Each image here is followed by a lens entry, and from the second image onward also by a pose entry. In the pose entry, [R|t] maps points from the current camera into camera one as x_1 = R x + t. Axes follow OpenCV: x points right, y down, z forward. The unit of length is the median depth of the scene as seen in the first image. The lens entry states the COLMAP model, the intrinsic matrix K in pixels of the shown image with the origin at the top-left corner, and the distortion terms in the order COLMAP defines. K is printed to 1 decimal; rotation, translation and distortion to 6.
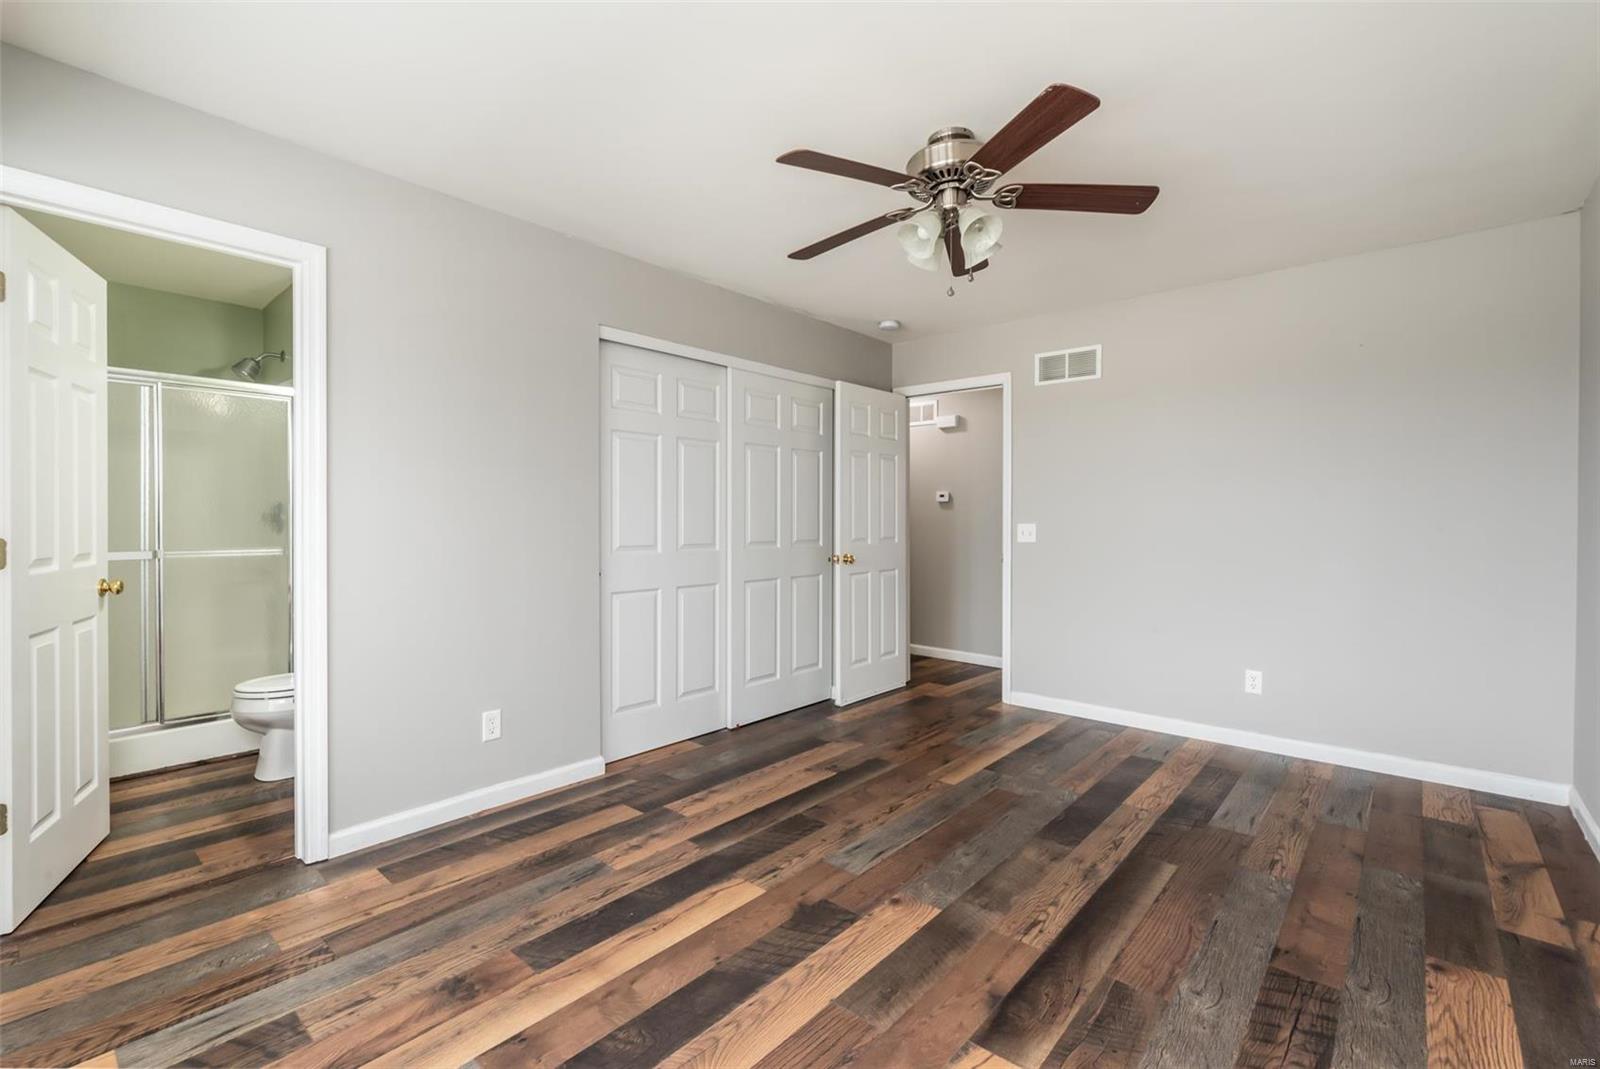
lens RADIAL K [[707.2, 0, 799.0], [0, 707.2, 523.2], [0, 0, 1]] dist [-0.002058, -0.000500]
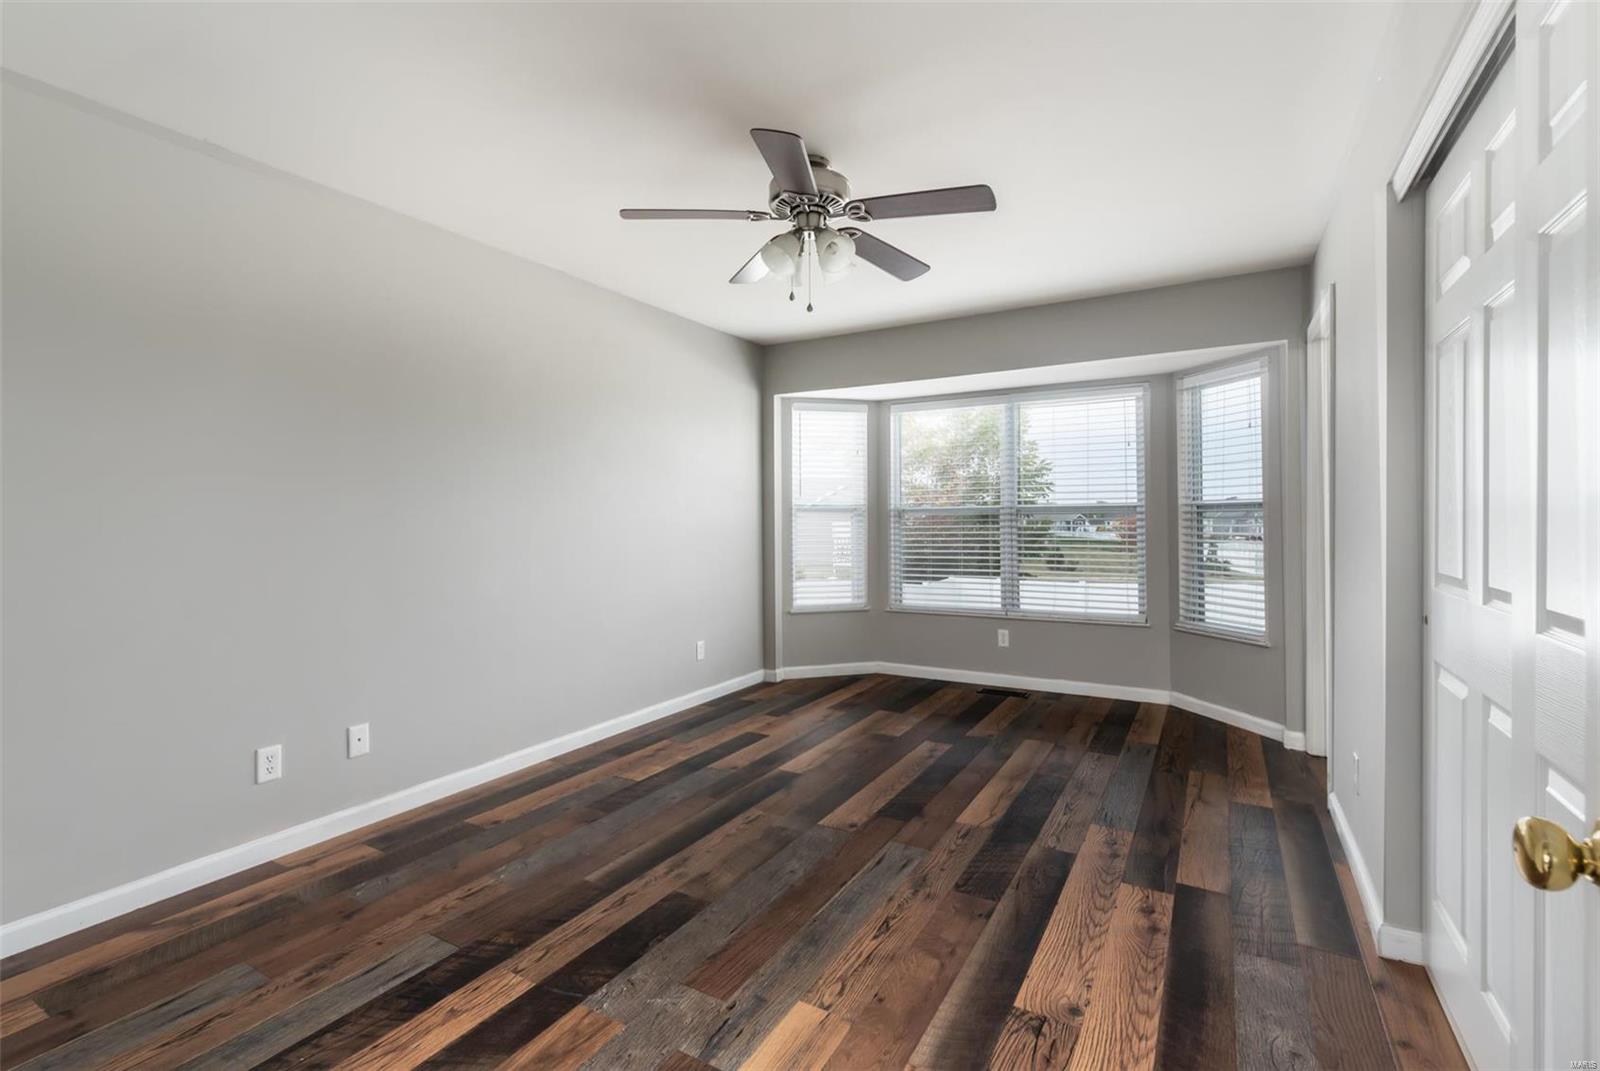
lens RADIAL K [[707.2, 0, 799.0], [0, 707.2, 524.2], [0, 0, 1]] dist [-0.002058, -0.000500]
pose [[-0.983514, 0.008514, -0.180630, 0.401053], [0.006738, 0.999923, 0.010445, -0.016373], [0.180705, 0.009056, -0.983496, 1.957056]]
